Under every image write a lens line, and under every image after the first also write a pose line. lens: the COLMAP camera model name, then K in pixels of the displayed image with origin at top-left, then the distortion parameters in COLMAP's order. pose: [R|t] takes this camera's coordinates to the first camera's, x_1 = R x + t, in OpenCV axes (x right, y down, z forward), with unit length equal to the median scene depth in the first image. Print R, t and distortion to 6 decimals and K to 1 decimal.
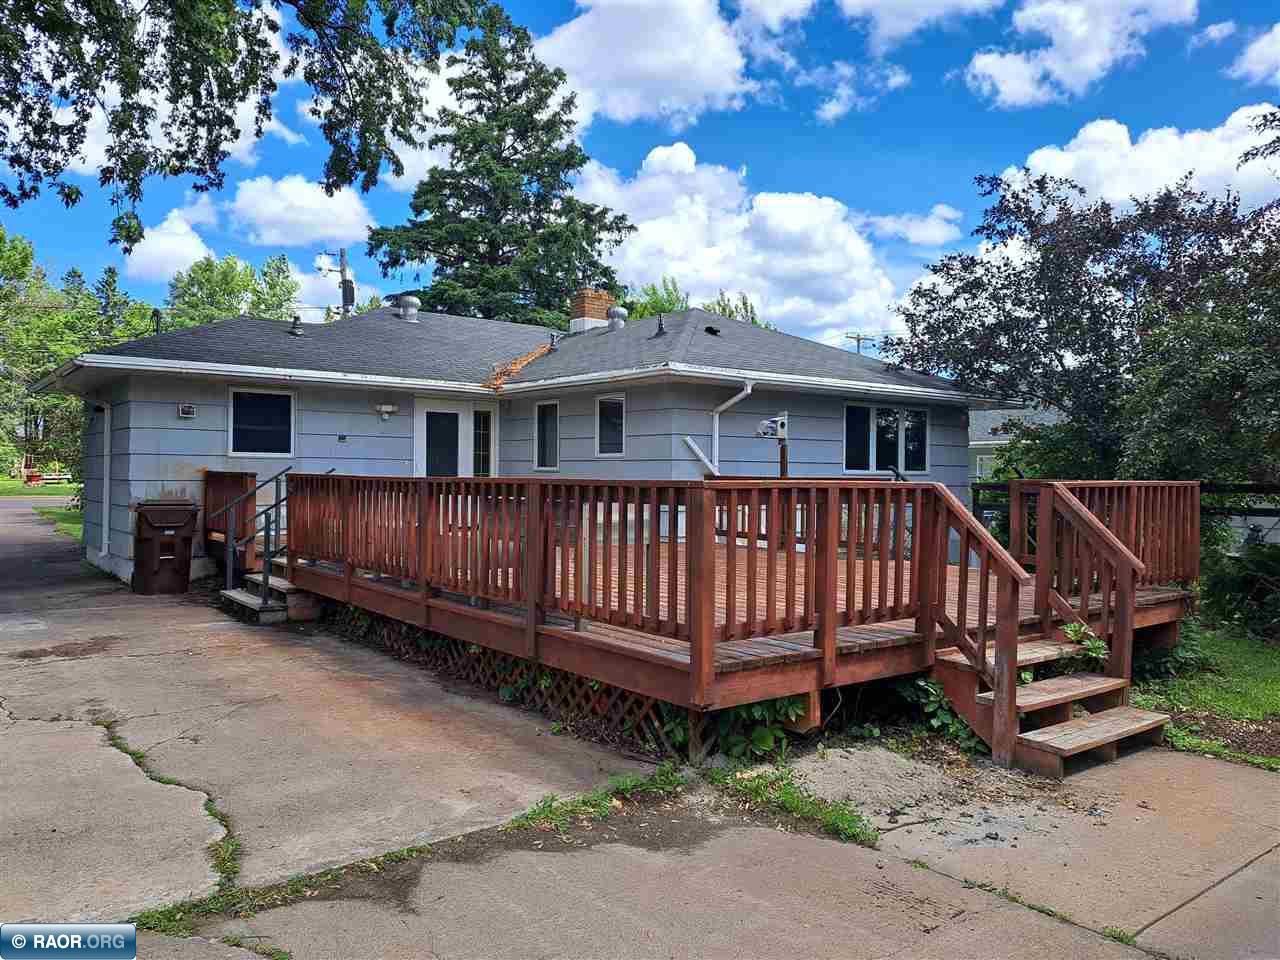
lens RADIAL K [[919.7, 0, 645.3], [0, 919.7, 487.6], [0, 0, 1]] dist [0.046546, 0.004175]
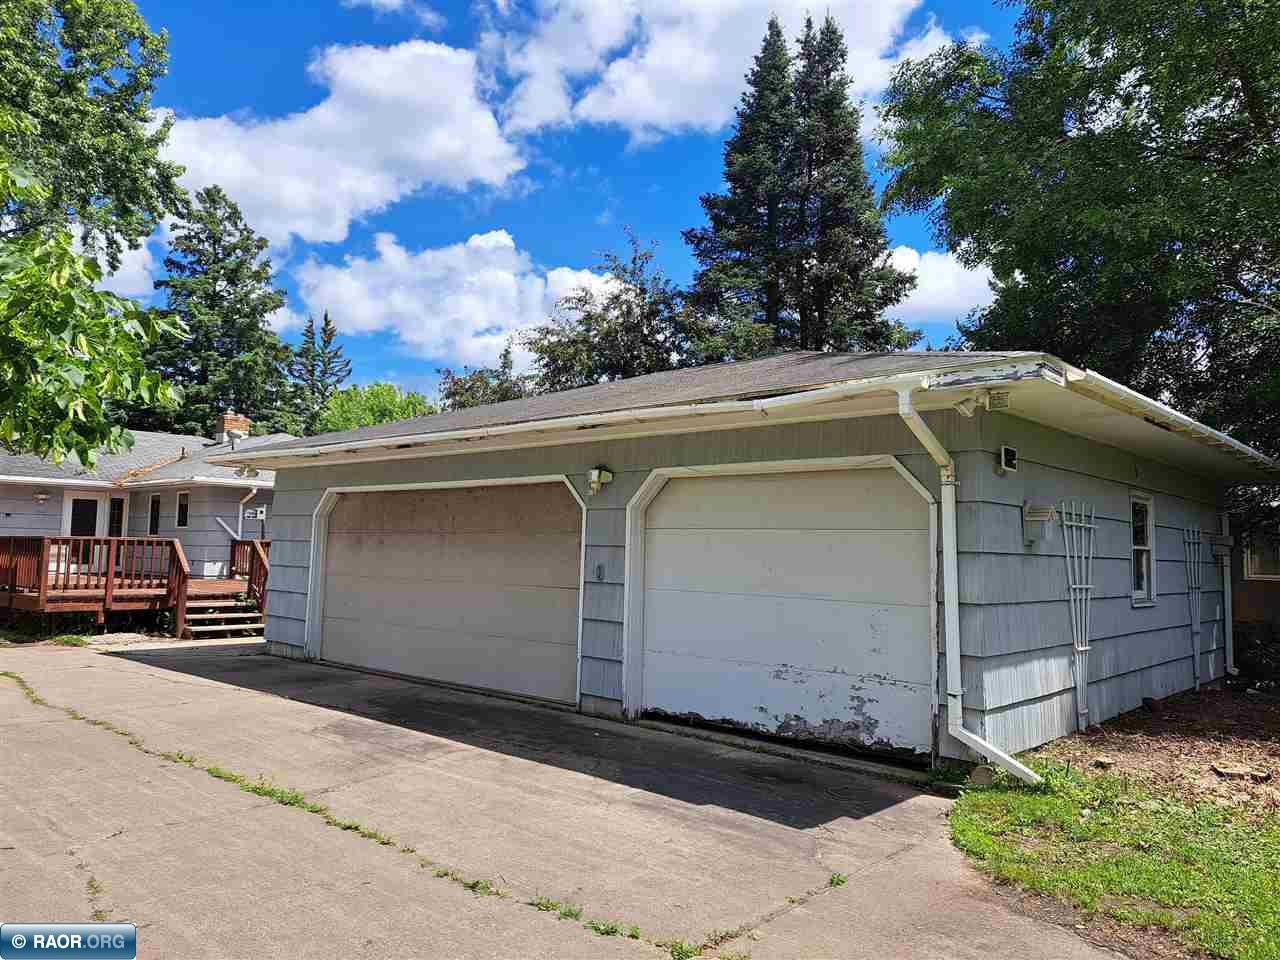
lens RADIAL K [[919.7, 0, 635.3], [0, 919.7, 470.3], [0, 0, 1]] dist [0.046546, 0.004175]
pose [[0.986704, 0.023621, 0.160800, 0.536961], [-0.008558, 0.995561, -0.093730, 0.015005], [-0.162300, 0.091108, 0.982526, -0.883552]]
